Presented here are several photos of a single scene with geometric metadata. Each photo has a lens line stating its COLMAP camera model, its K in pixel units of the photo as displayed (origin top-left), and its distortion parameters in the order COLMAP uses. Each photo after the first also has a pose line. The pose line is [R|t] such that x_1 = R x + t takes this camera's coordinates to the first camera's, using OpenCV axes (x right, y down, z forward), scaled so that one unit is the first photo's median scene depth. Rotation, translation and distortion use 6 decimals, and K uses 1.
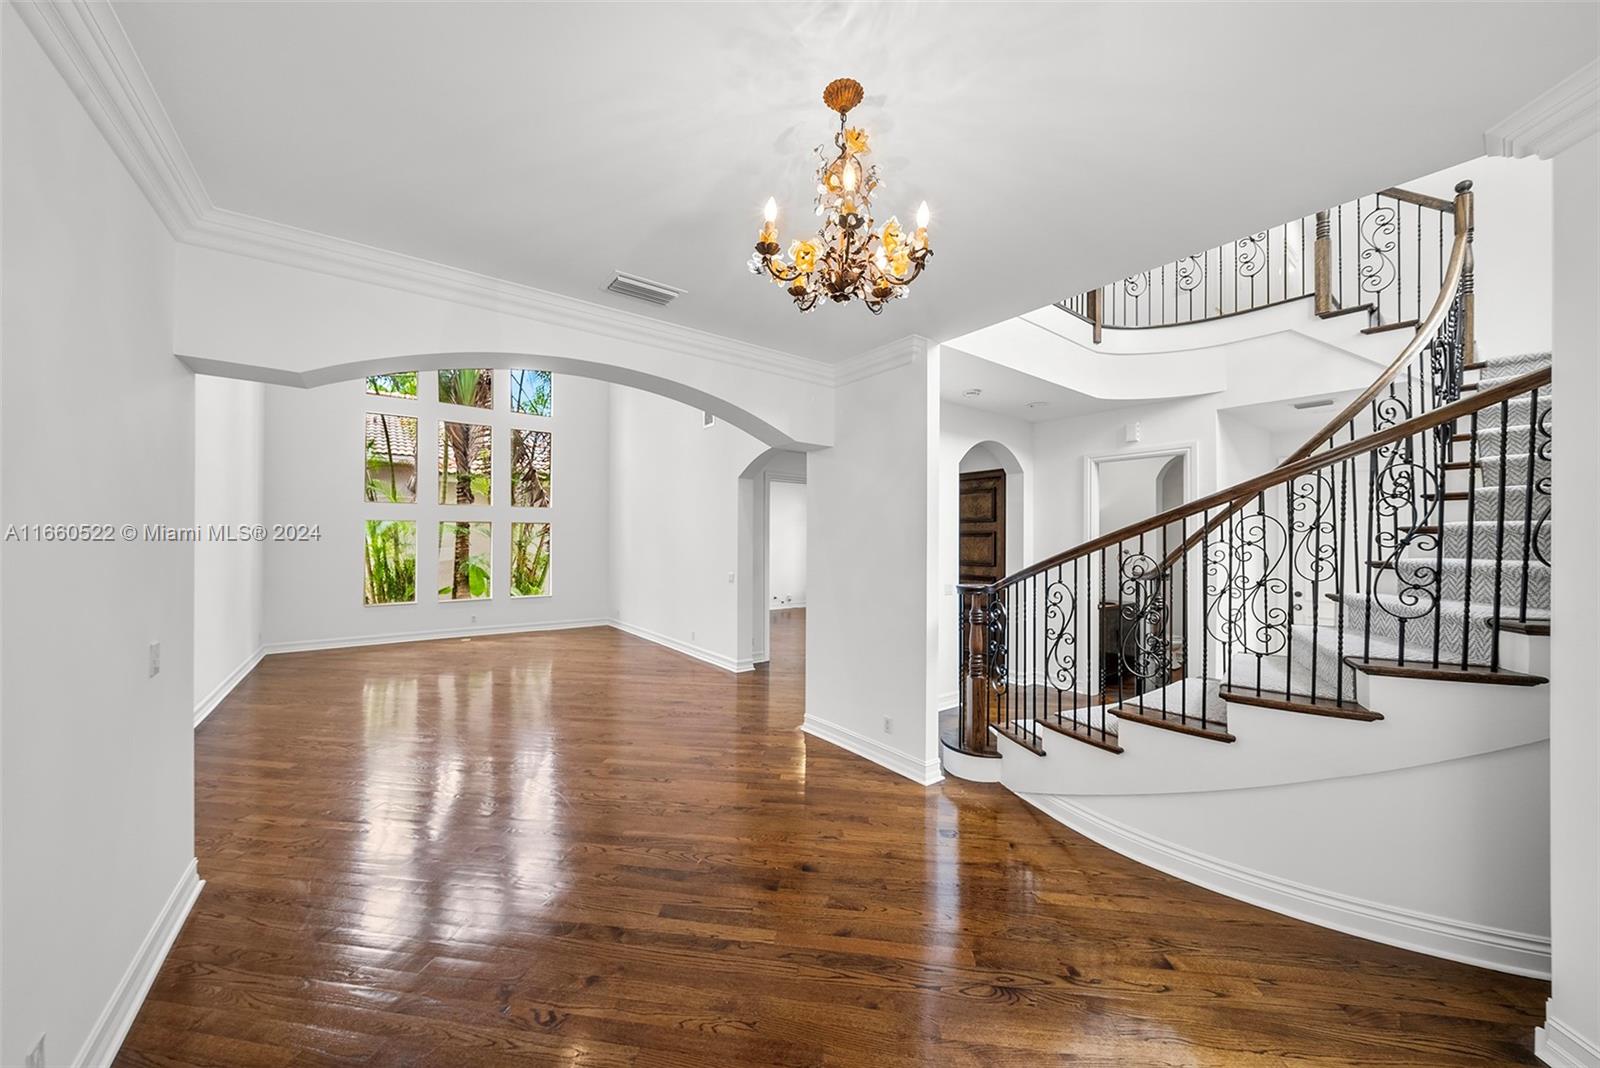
lens RADIAL K [[554.4, 0, 796.4], [0, 554.4, 534.9], [0, 0, 1]] dist [-0.004416, 0.000238]
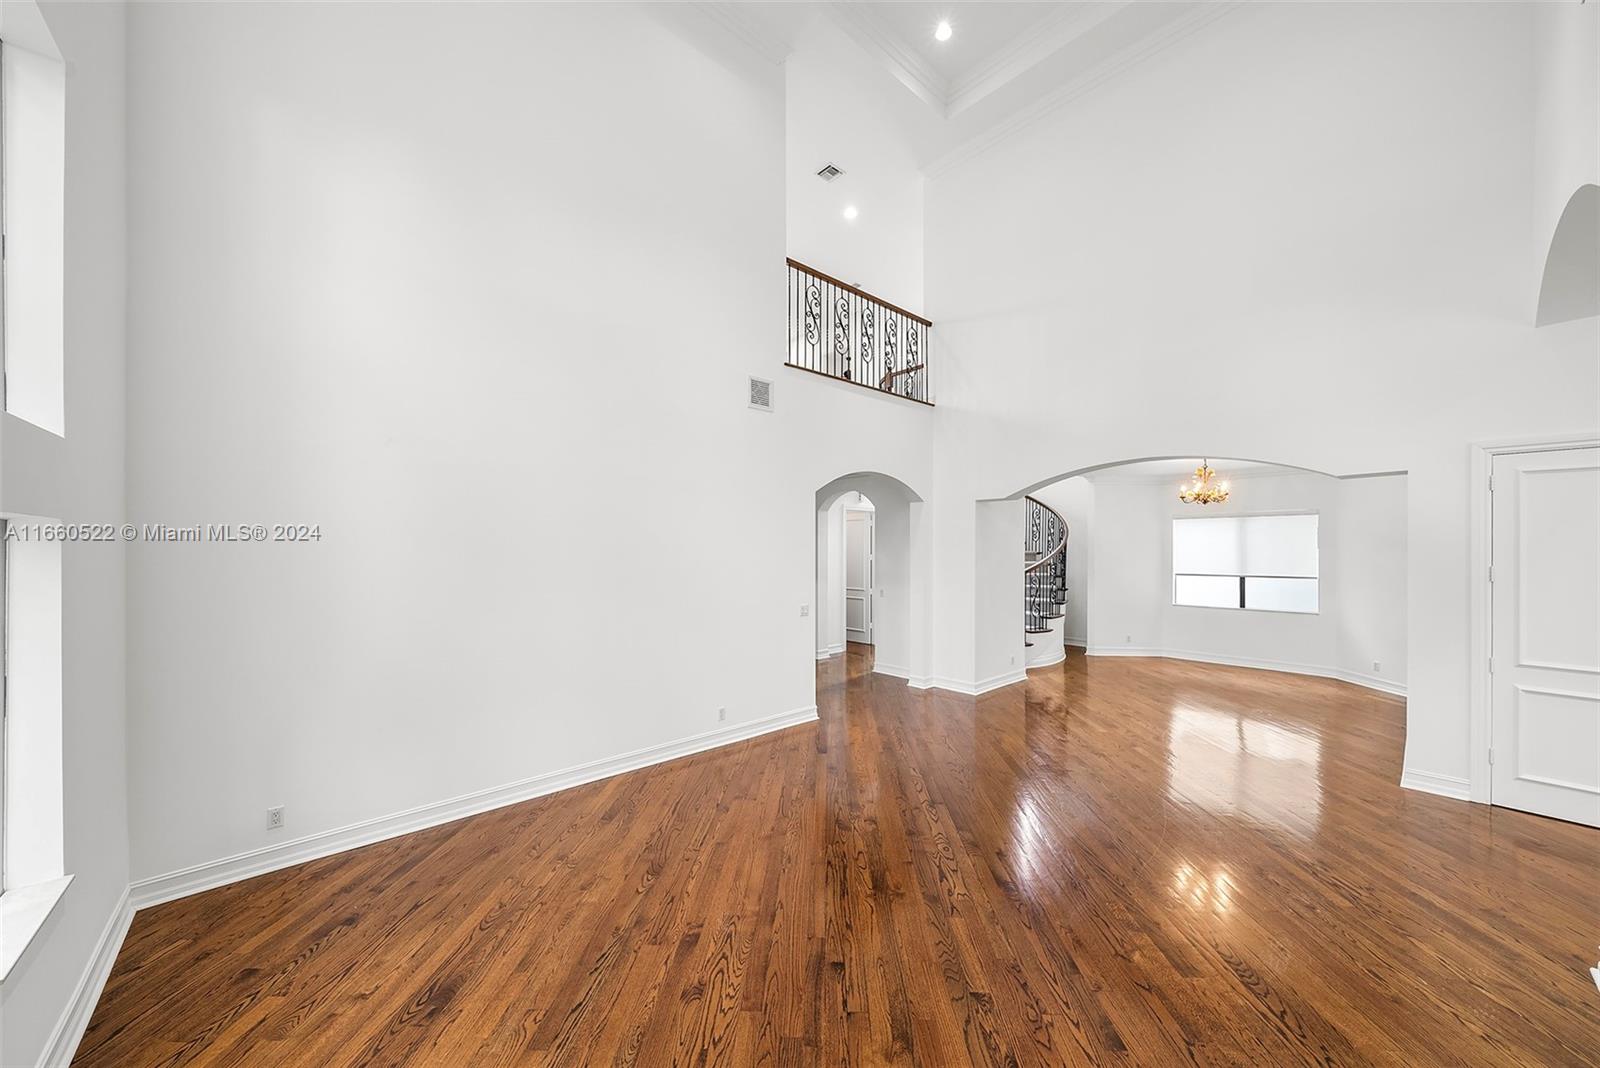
lens RADIAL K [[554.4, 0, 804.4], [0, 554.4, 549.2], [0, 0, 1]] dist [-0.004416, 0.000238]
pose [[-0.081340, -0.004745, 0.996675, -0.663075], [-0.005645, 0.999975, 0.004300, -0.012363], [-0.996670, -0.005277, -0.081364, 0.752003]]
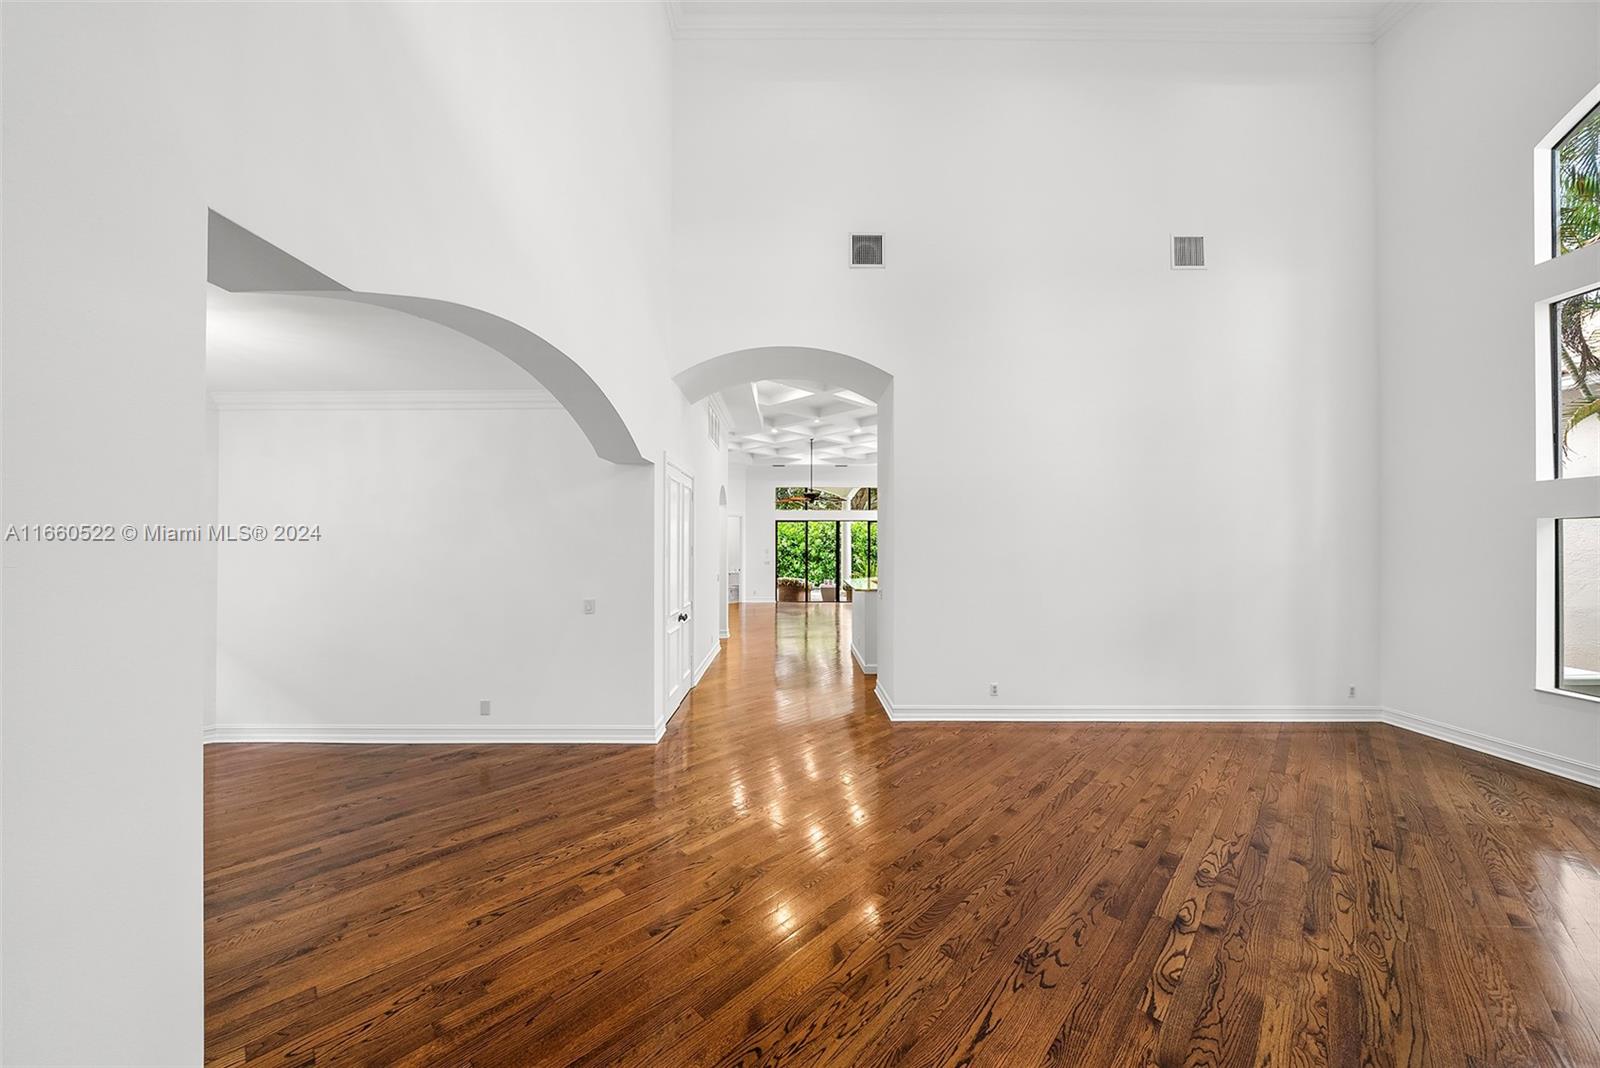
lens RADIAL K [[554.4, 0, 787.9], [0, 554.4, 537.8], [0, 0, 1]] dist [-0.004416, 0.000238]
pose [[-0.611574, -0.009045, -0.791136, 0.025257], [0.000663, 0.999928, -0.011945, -0.002873], [0.791187, -0.007830, -0.611524, 0.644148]]
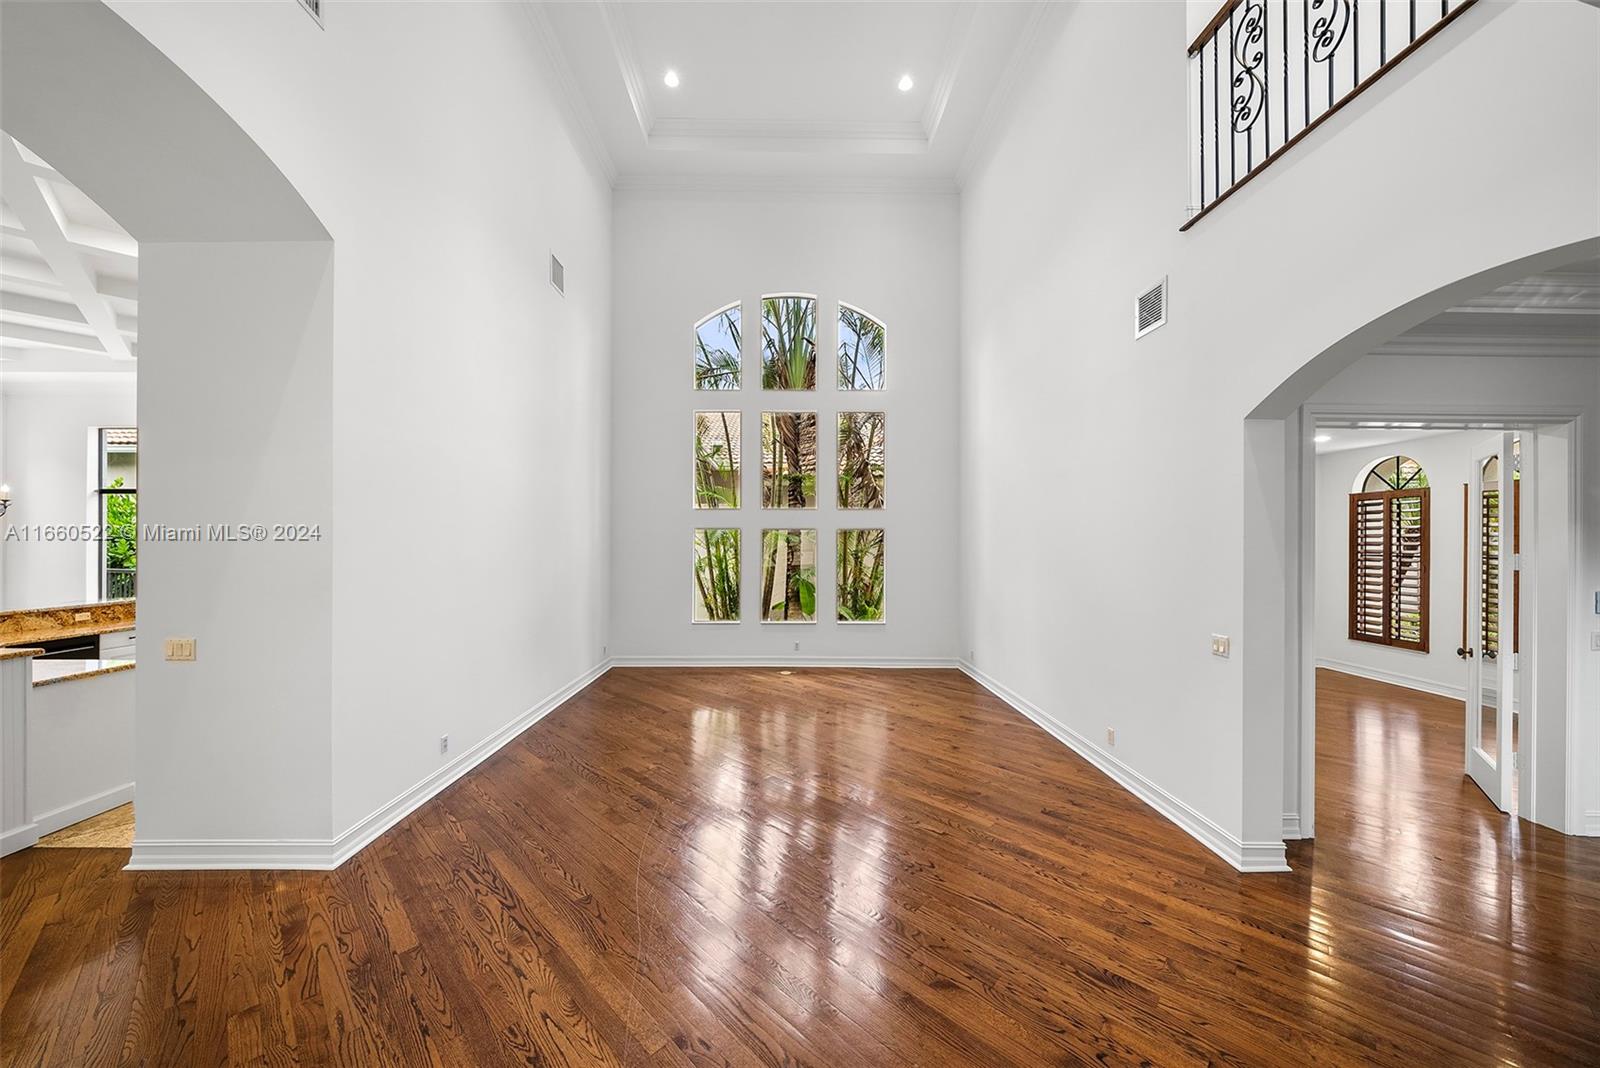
lens RADIAL K [[554.4, 0, 787.6], [0, 554.4, 541.6], [0, 0, 1]] dist [-0.004416, 0.000238]
pose [[0.800163, -0.000361, -0.599783, -0.091350], [0.002469, 0.999993, 0.002693, -0.006599], [0.599778, -0.003635, 0.800158, 0.306118]]
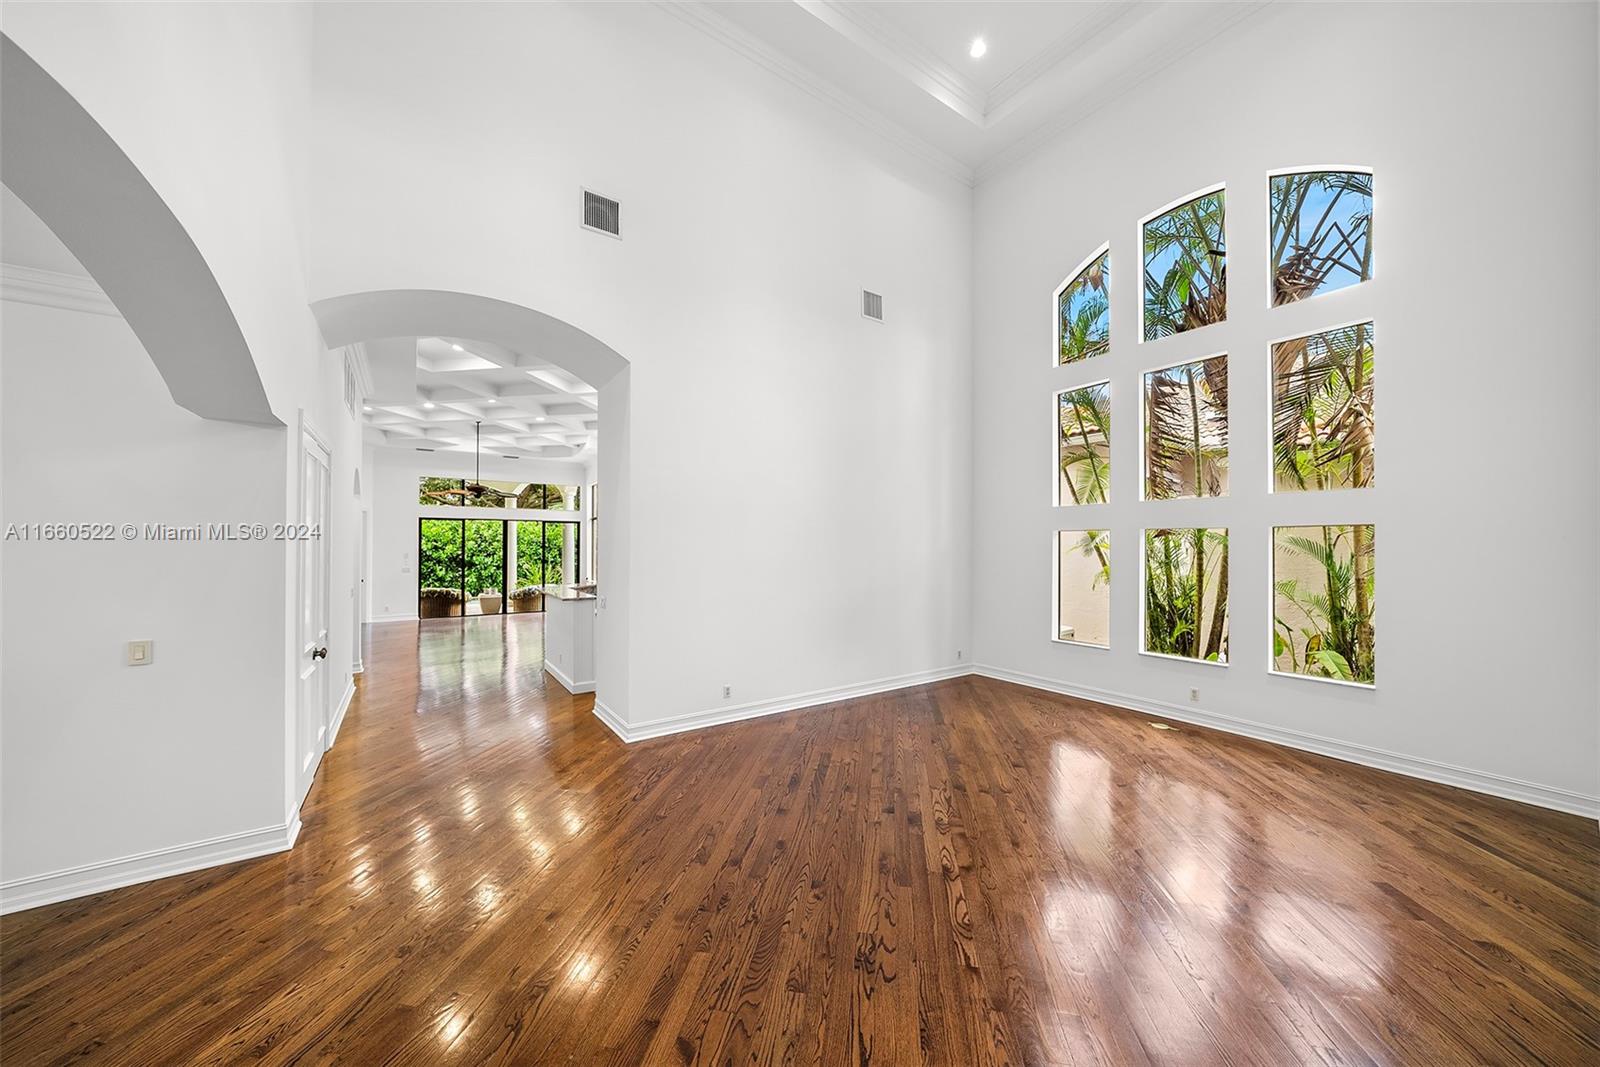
lens RADIAL K [[554.4, 0, 789.1], [0, 554.4, 540.6], [0, 0, 1]] dist [-0.004416, 0.000238]
pose [[-0.053036, -0.010455, -0.998538, 0.016615], [0.001430, 0.999943, -0.010546, -0.003883], [0.998592, -0.001988, -0.053018, 0.562753]]
